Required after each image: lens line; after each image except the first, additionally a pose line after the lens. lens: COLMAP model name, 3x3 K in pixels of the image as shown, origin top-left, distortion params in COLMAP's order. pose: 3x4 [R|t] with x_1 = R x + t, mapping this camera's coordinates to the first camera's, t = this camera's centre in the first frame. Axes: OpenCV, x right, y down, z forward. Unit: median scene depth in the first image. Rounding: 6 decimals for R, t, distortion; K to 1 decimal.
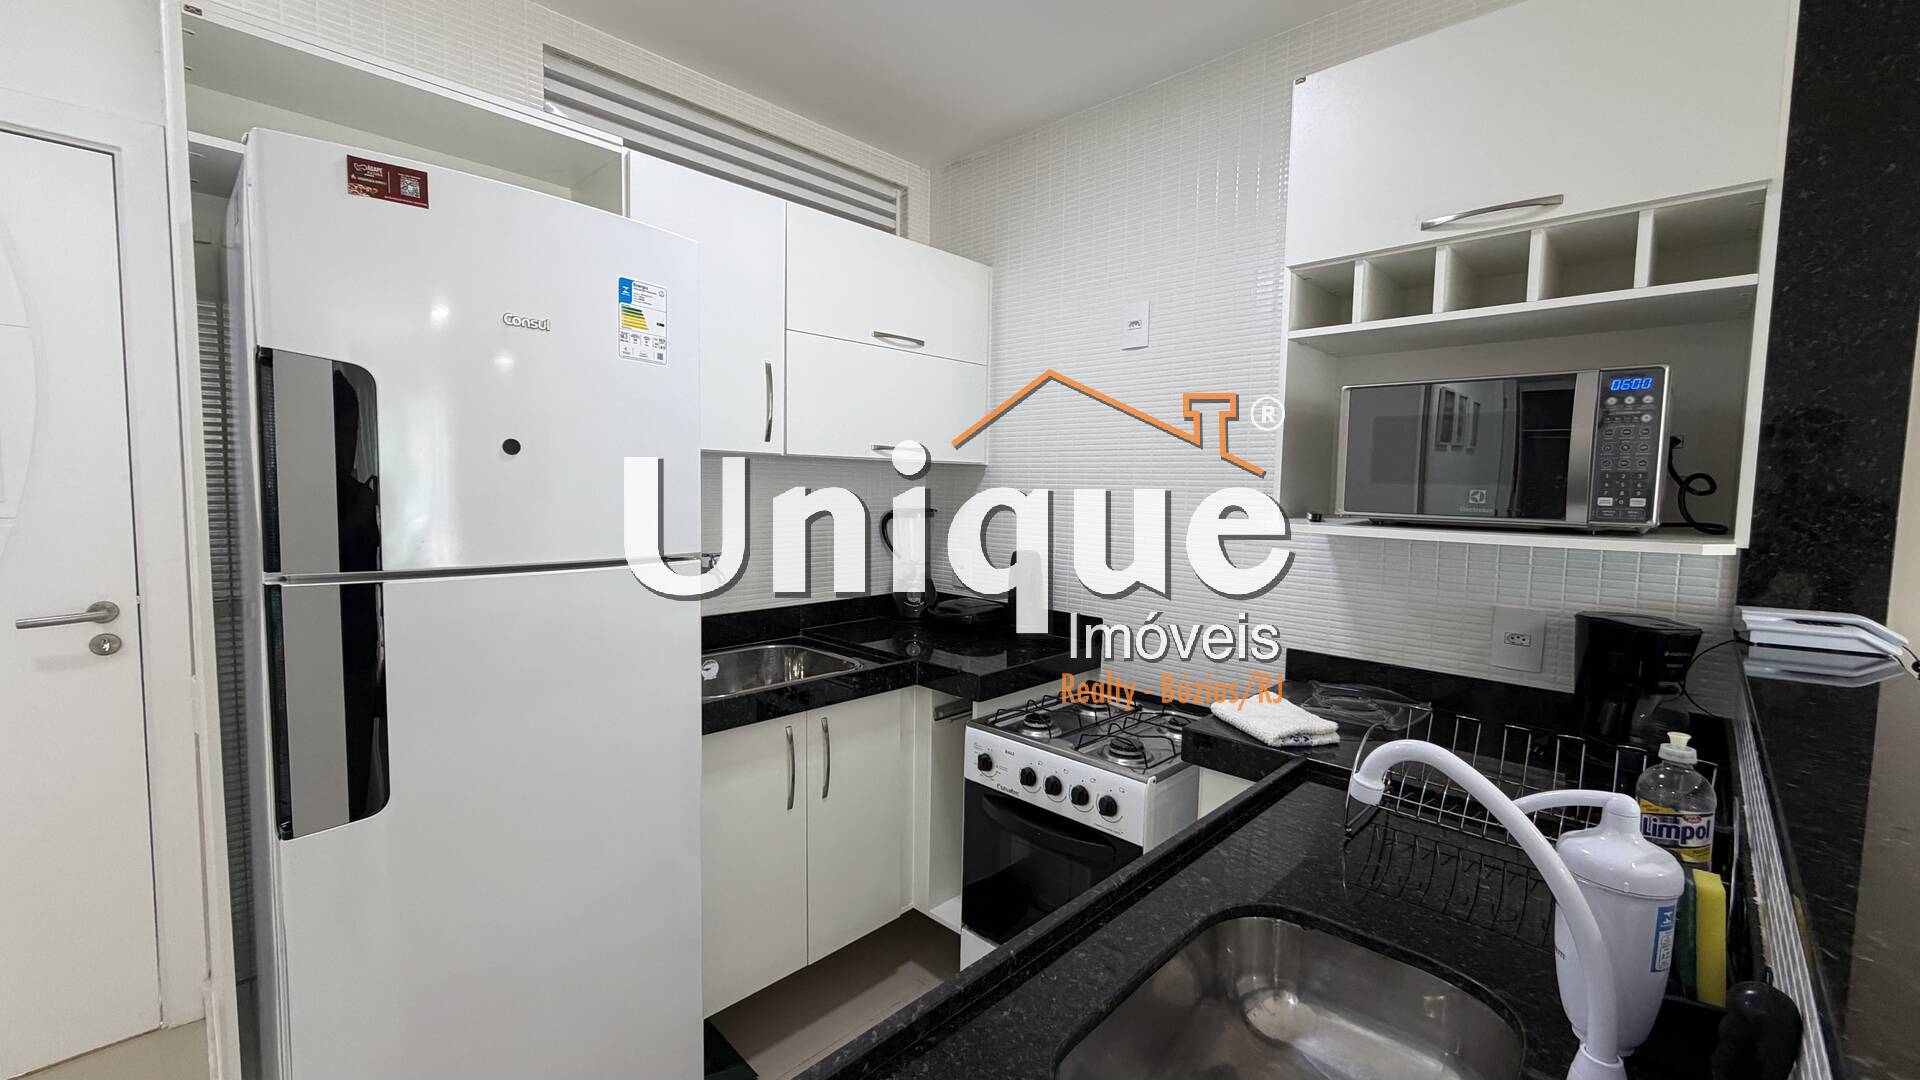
lens RADIAL K [[766.1, 0, 955.1], [0, 766.1, 537.2], [0, 0, 1]] dist [-0.000433, 0.000648]
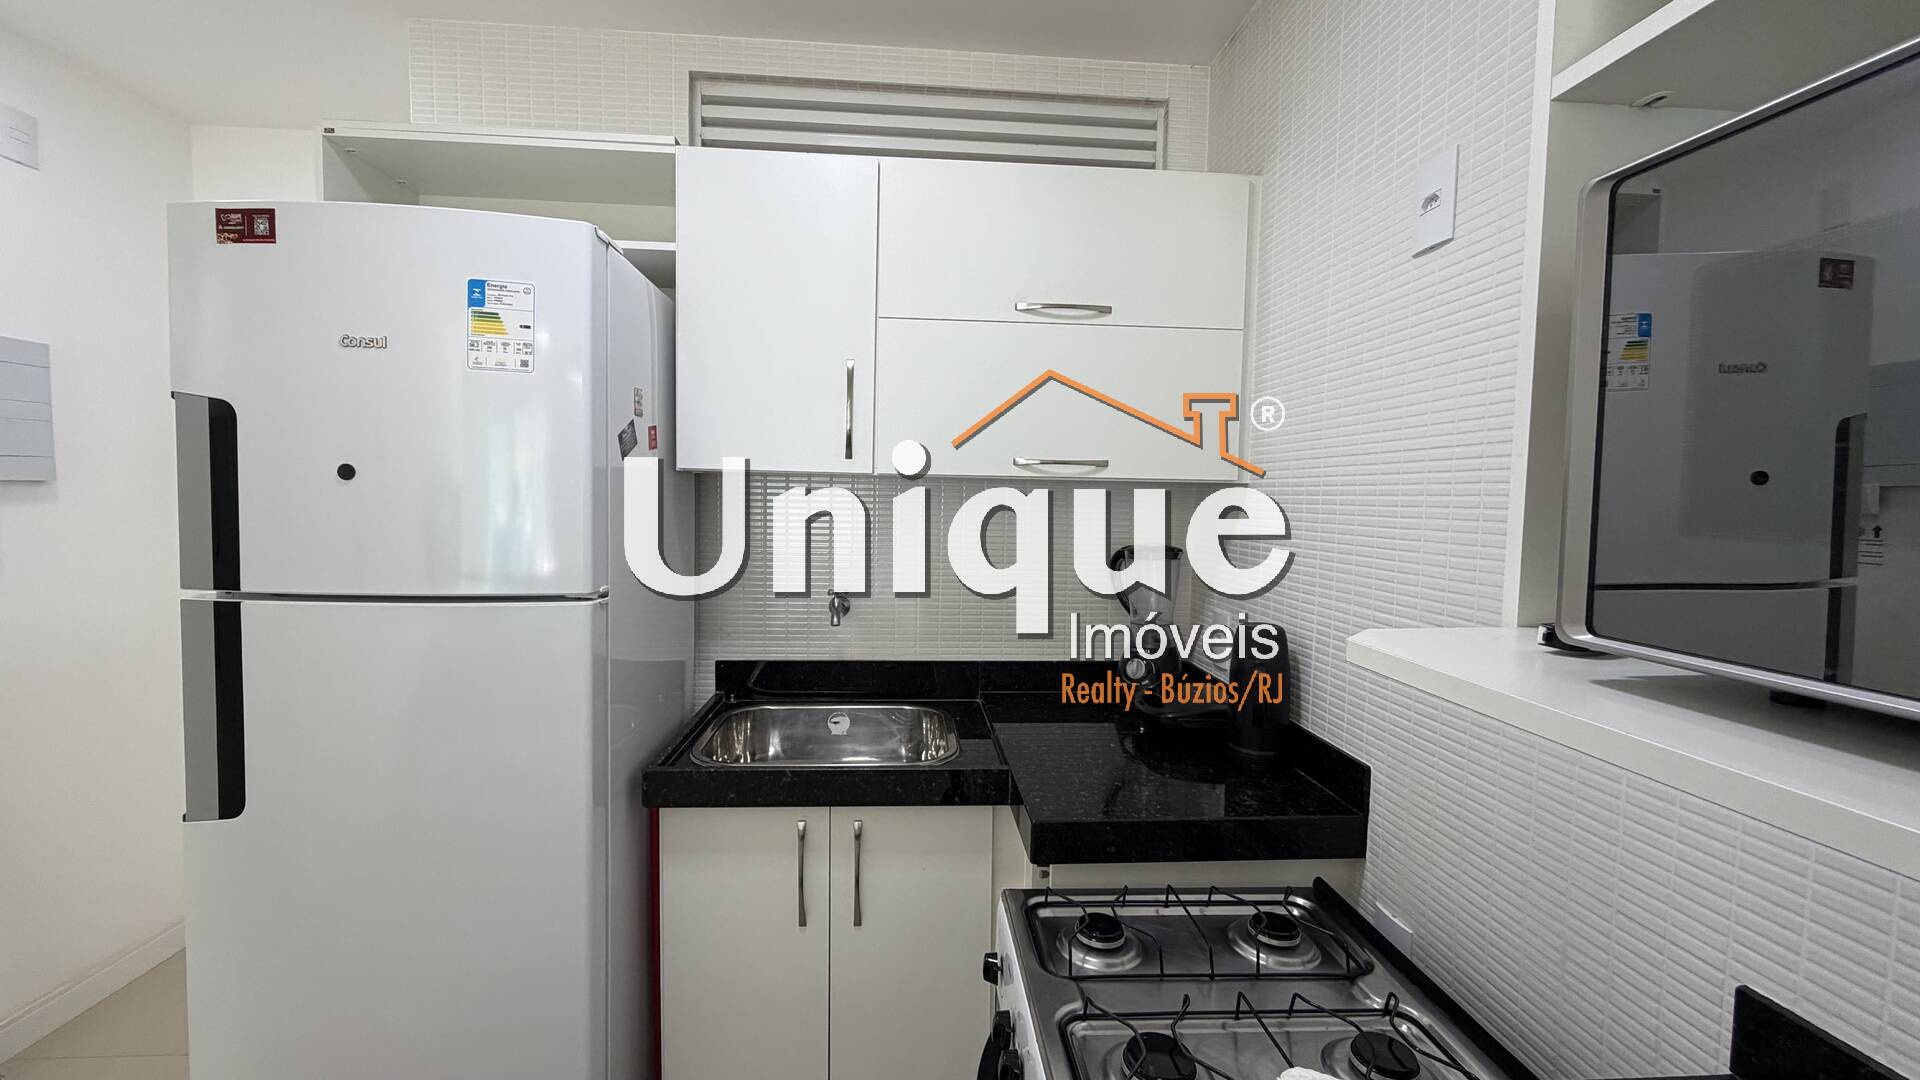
lens RADIAL K [[766.1, 0, 955.8], [0, 766.1, 535.1], [0, 0, 1]] dist [-0.000433, 0.000648]
pose [[0.744415, 0.032640, -0.666919, 0.565597], [-0.053268, 0.998524, -0.010588, -0.061098], [0.665589, 0.043408, 0.745055, 0.700427]]
